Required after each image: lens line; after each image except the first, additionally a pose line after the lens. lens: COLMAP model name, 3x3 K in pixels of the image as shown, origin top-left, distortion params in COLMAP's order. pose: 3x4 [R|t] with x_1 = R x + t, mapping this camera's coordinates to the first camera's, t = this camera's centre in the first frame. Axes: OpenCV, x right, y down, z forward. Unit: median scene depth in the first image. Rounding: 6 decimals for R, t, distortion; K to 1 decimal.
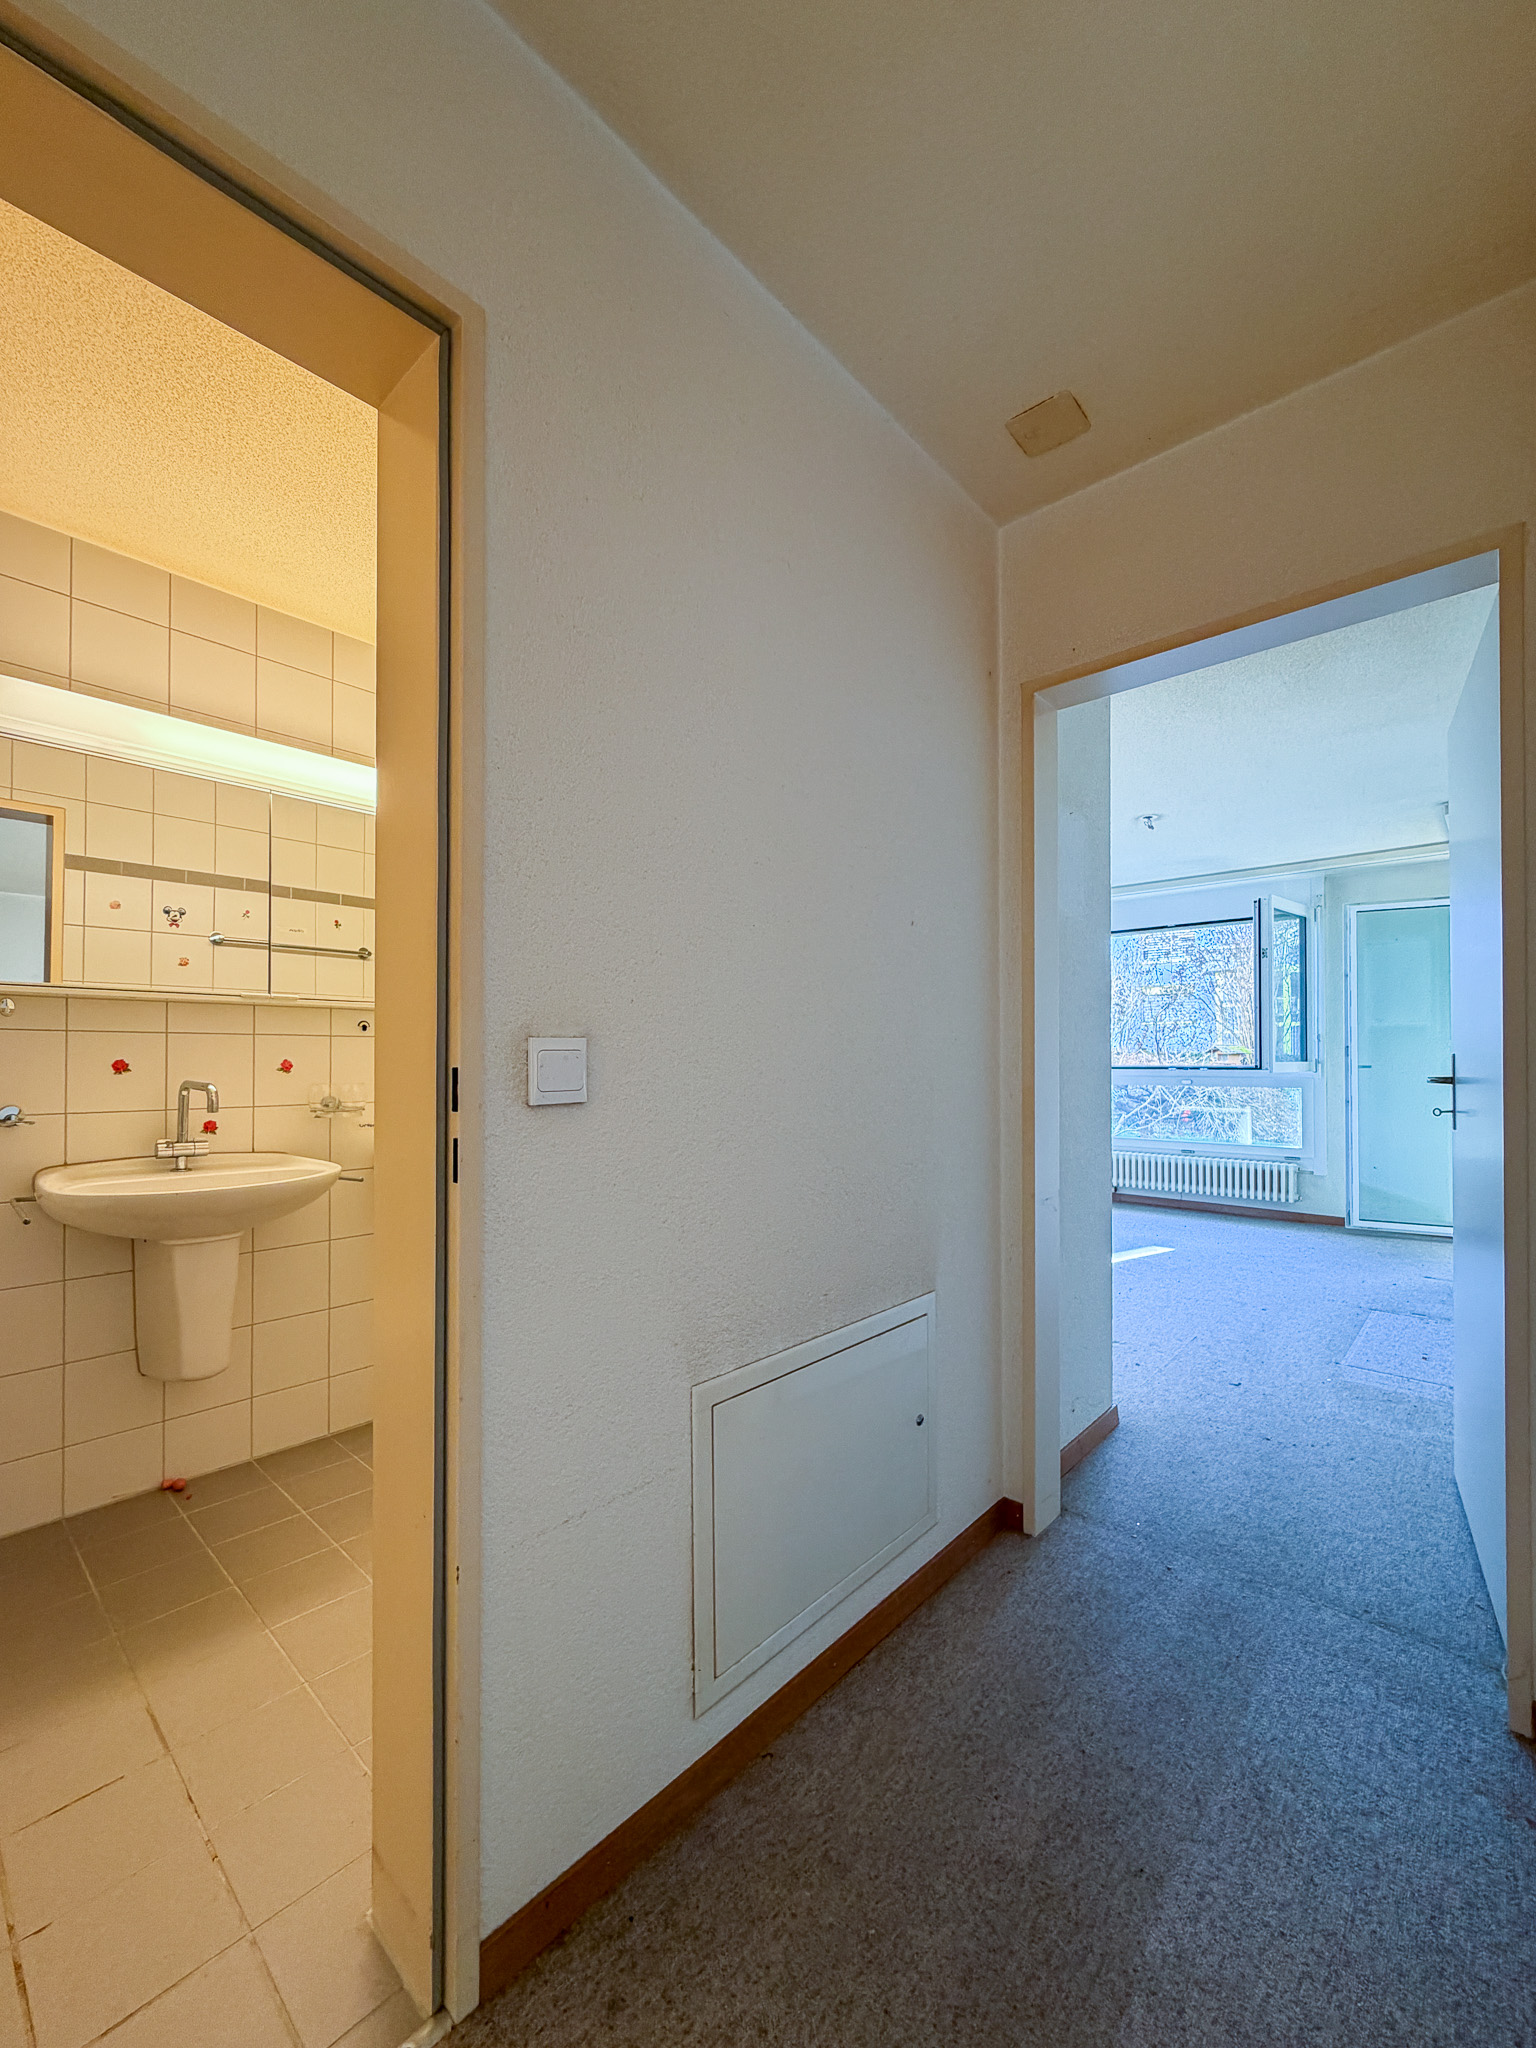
lens RADIAL K [[827.6, 0, 750.1], [0, 827.6, 1042.3], [0, 0, 1]] dist [-0.000901, -0.000720]
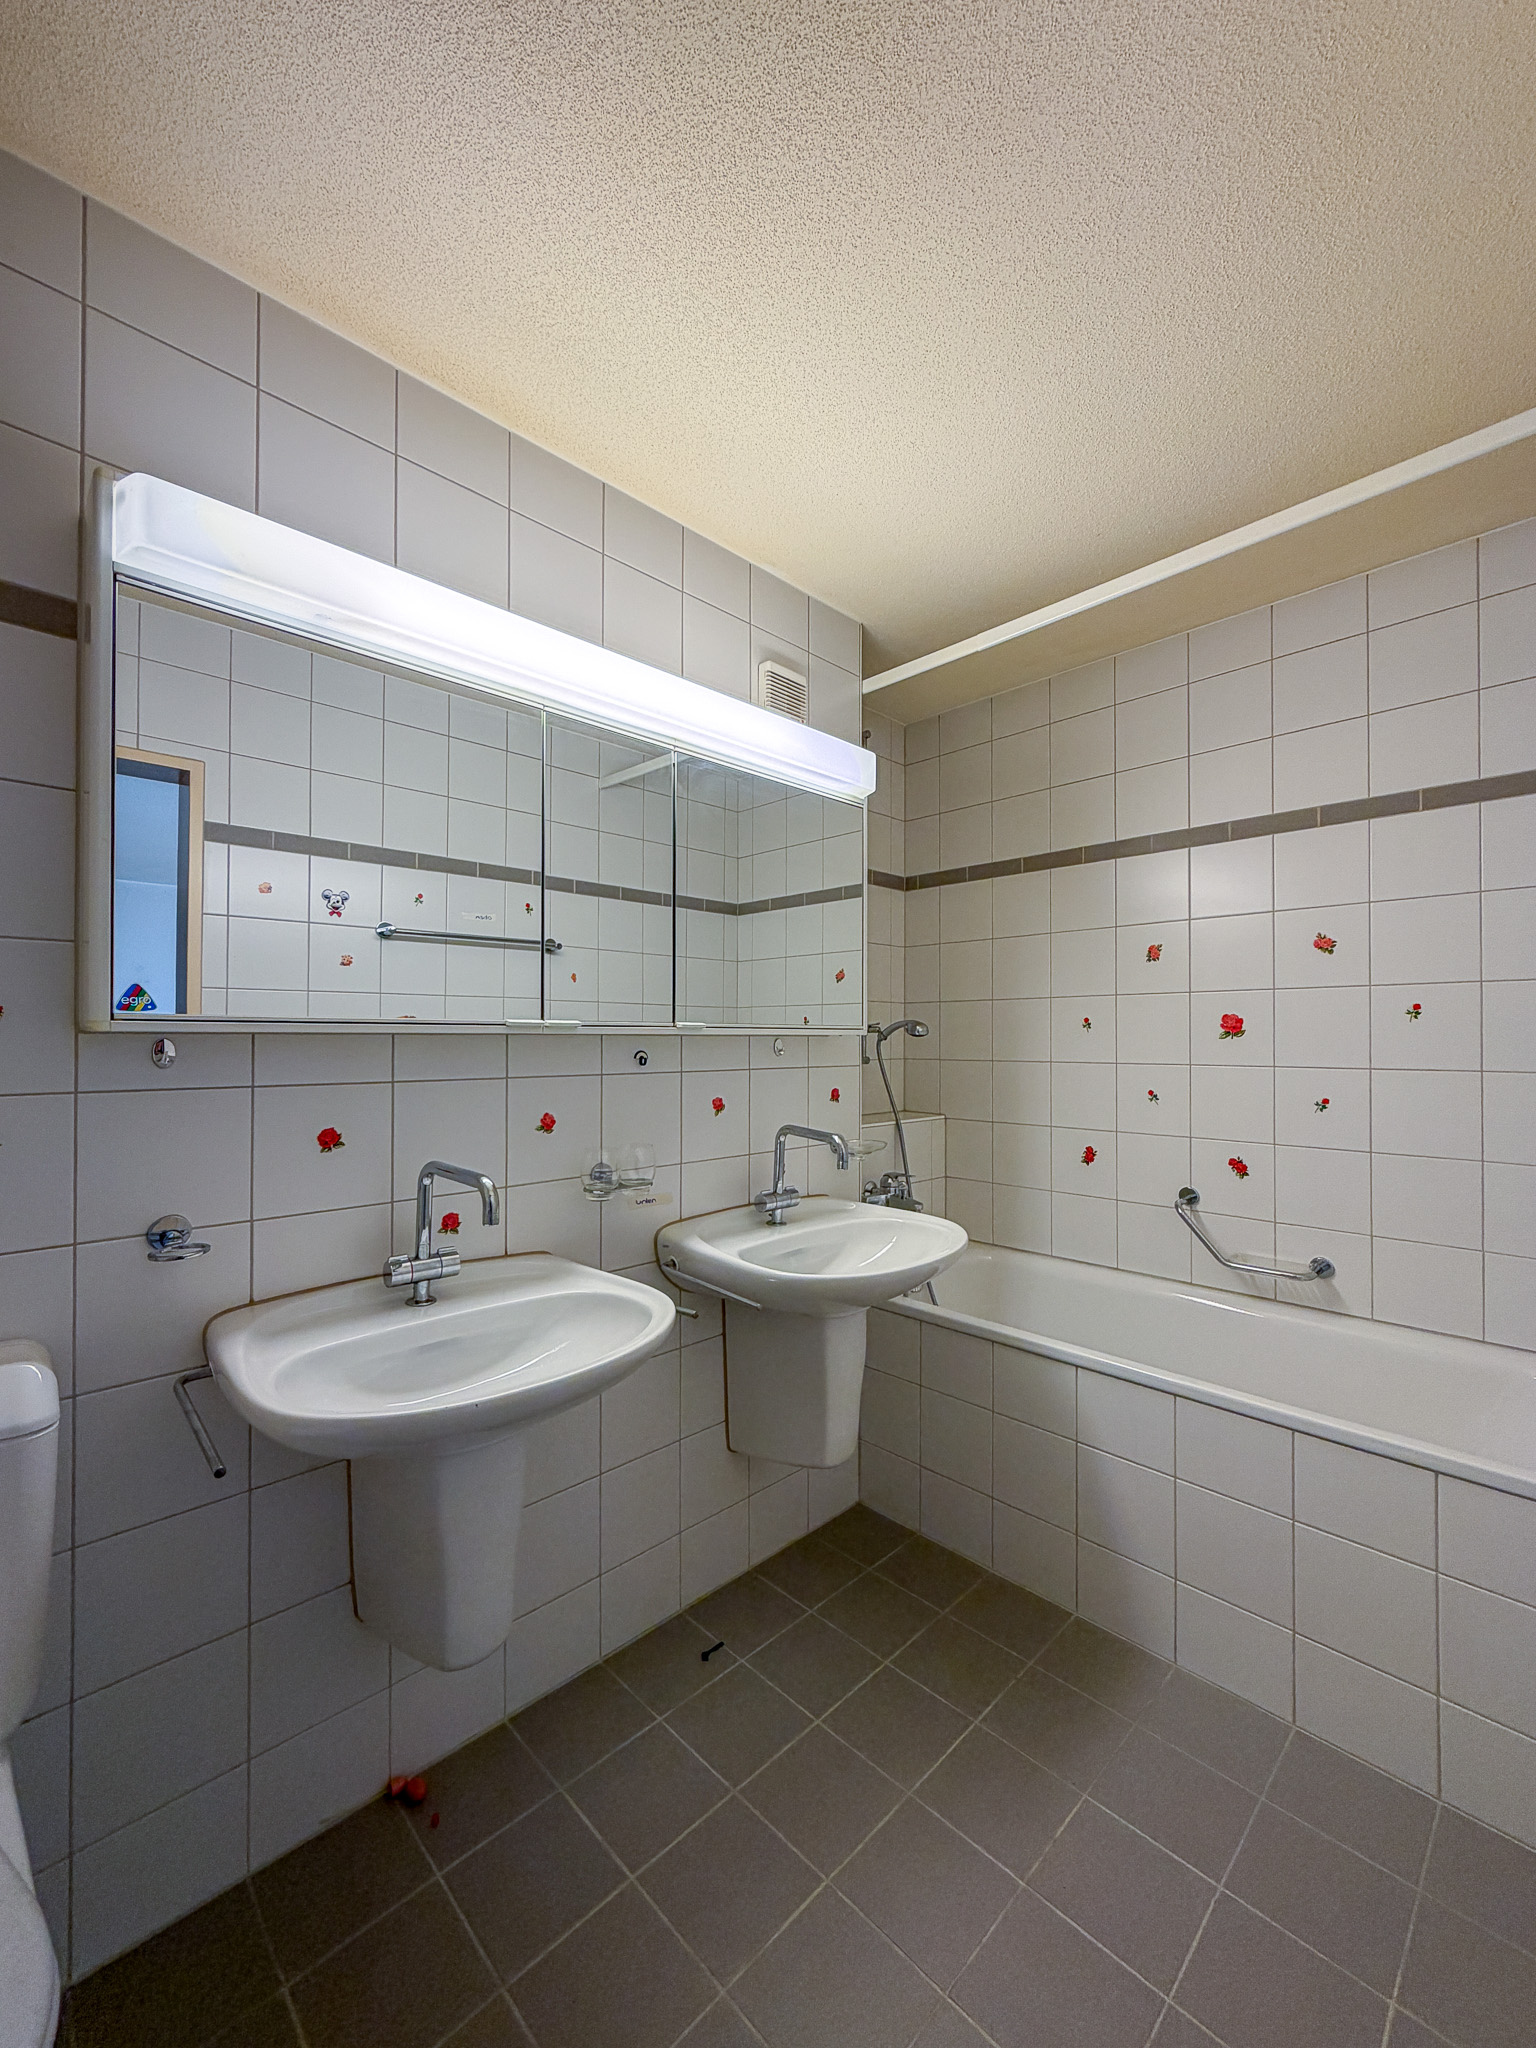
lens RADIAL K [[827.6, 0, 783.3], [0, 827.6, 1020.3], [0, 0, 1]] dist [-0.000901, -0.000720]
pose [[0.999243, -0.003166, -0.038771, -0.321960], [0.002993, 0.999985, -0.004527, -0.047924], [0.038784, 0.004408, 0.999238, 0.314139]]
